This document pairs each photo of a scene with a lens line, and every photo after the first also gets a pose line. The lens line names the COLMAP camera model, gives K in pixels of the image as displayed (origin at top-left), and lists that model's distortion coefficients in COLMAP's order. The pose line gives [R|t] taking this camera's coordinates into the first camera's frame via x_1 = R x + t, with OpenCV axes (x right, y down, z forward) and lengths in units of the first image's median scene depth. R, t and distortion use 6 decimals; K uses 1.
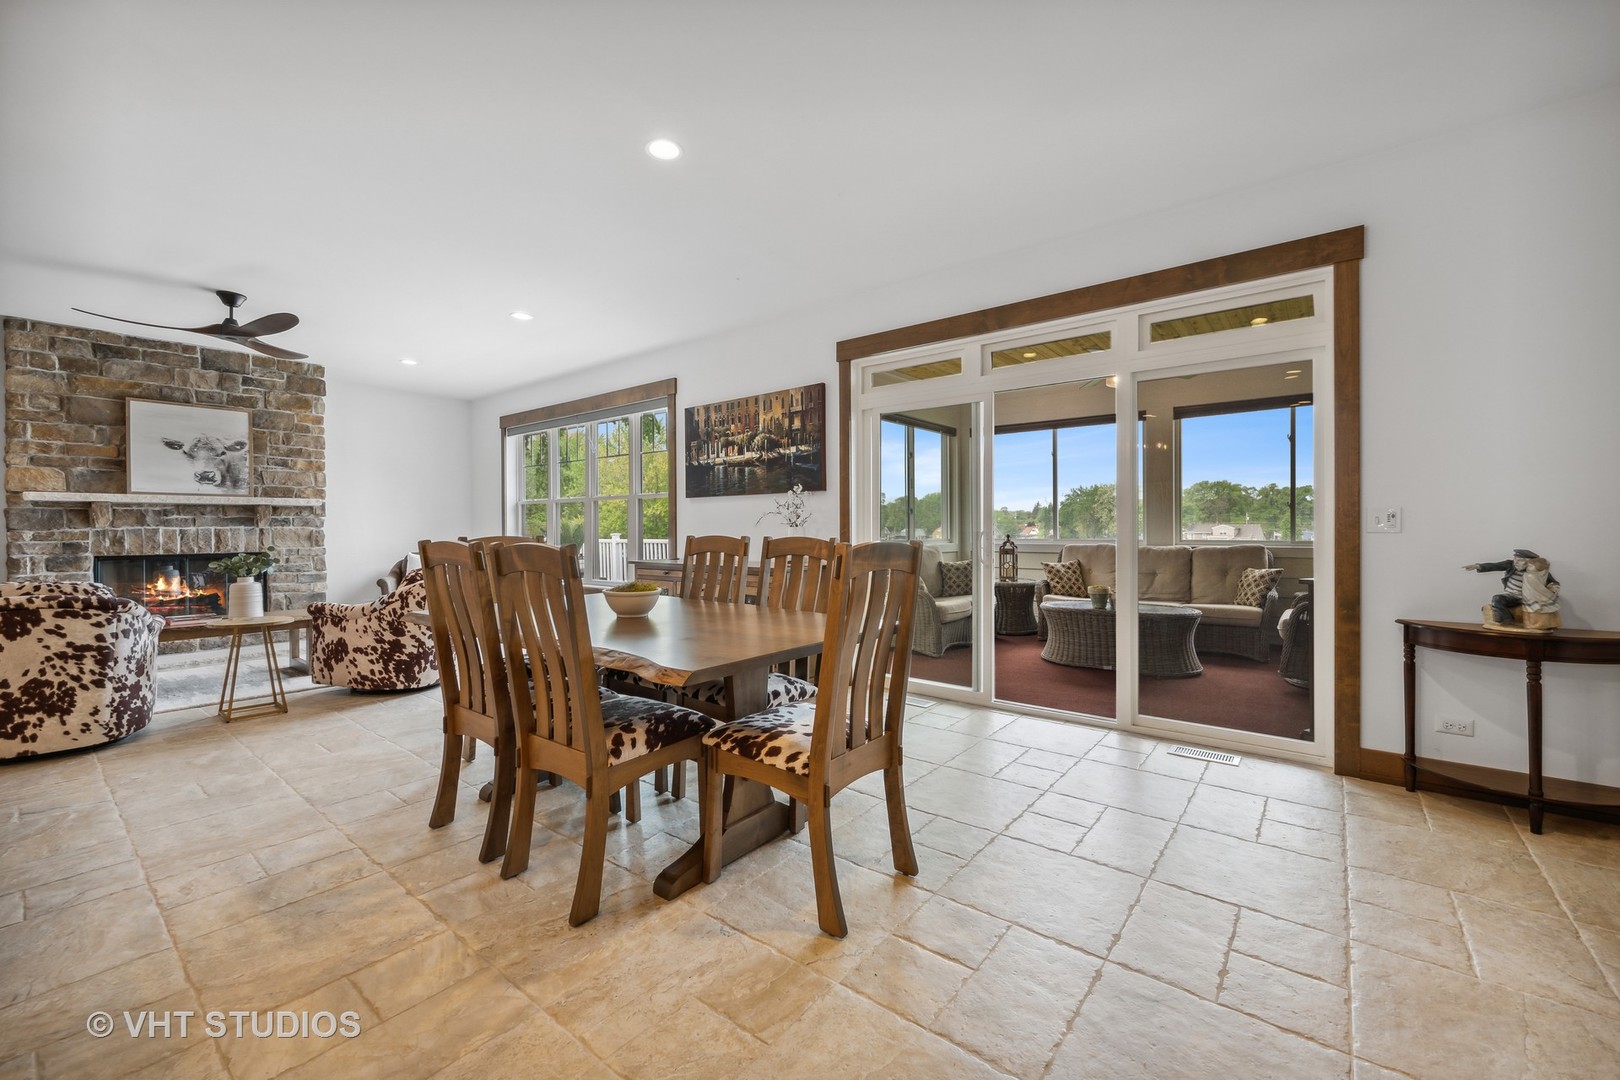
lens RADIAL K [[637.9, 0, 797.7], [0, 637.9, 530.4], [0, 0, 1]] dist [-0.003271, 0.000542]
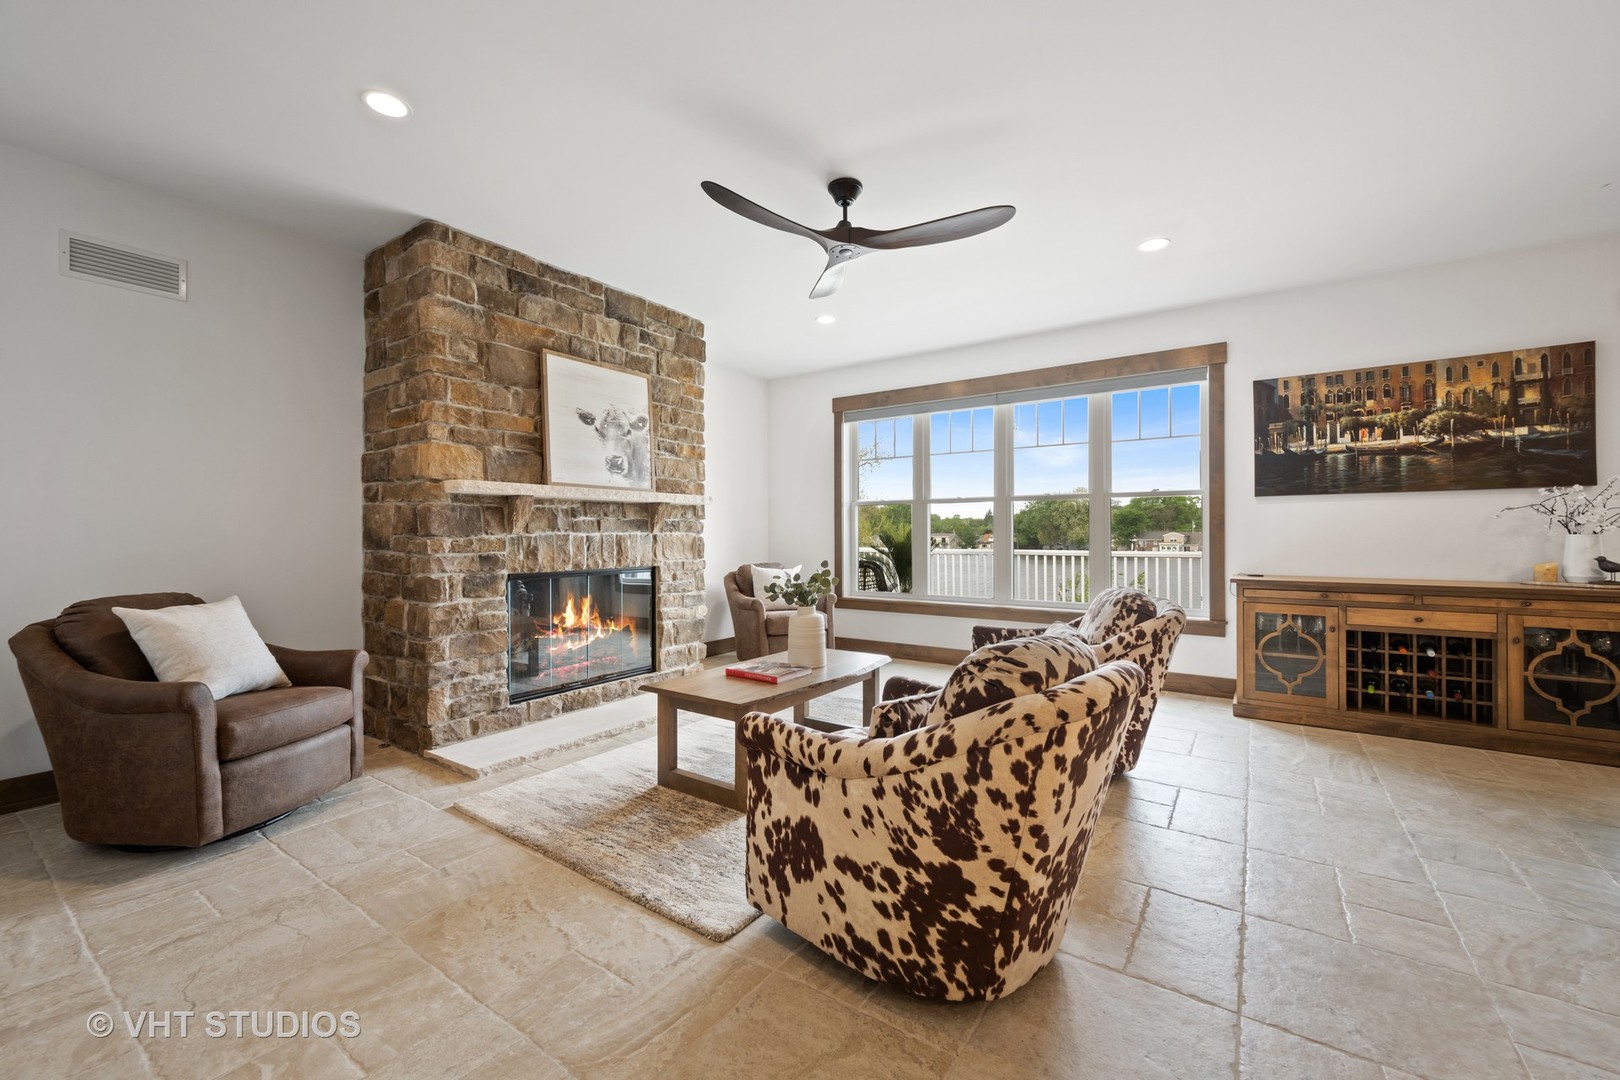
lens RADIAL K [[637.9, 0, 819.7], [0, 637.9, 534.0], [0, 0, 1]] dist [-0.003271, 0.000542]
pose [[0.998004, 0.001814, 0.063126, -0.798593], [-0.001542, 0.999989, -0.004369, -0.000928], [-0.063134, 0.004263, 0.997996, 0.276859]]
